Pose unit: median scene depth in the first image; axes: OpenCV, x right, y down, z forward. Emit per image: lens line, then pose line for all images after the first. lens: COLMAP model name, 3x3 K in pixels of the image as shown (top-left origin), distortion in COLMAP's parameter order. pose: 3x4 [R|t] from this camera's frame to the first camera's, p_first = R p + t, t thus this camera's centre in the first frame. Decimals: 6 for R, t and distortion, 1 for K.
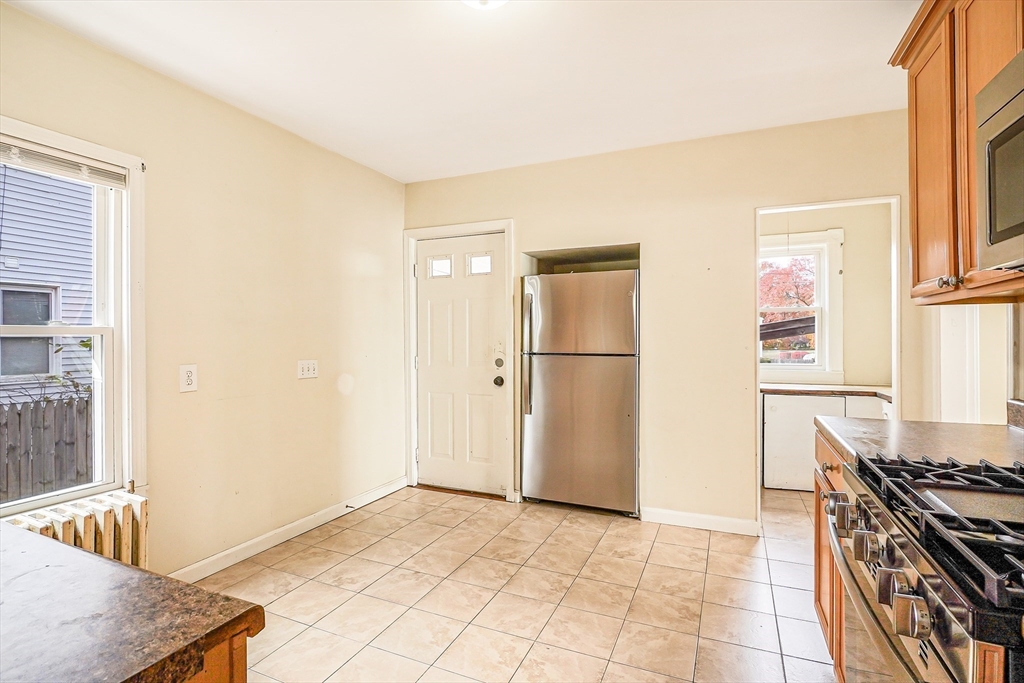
lens RADIAL K [[504.3, 0, 507.7], [0, 504.3, 338.7], [0, 0, 1]] dist [0.017147, -0.010468]
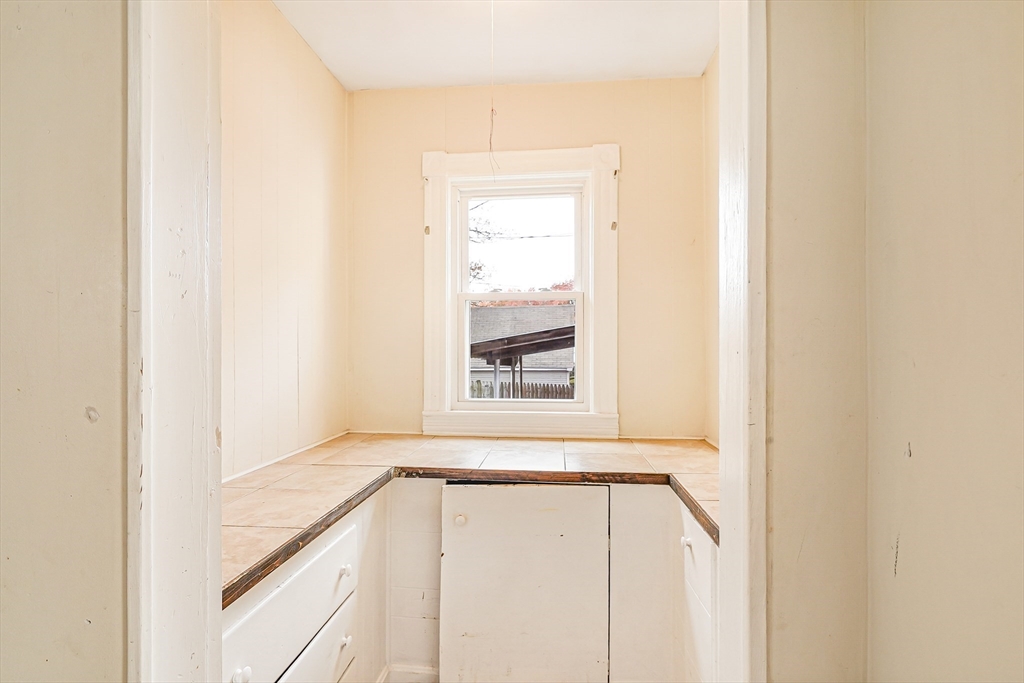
lens RADIAL K [[504.3, 0, 511.8], [0, 504.3, 342.9], [0, 0, 1]] dist [0.017147, -0.010468]
pose [[0.949663, 0.010299, 0.313104, 0.692778], [-0.008714, 0.999941, -0.006462, -0.009980], [-0.313152, 0.003408, 0.949697, 0.944361]]
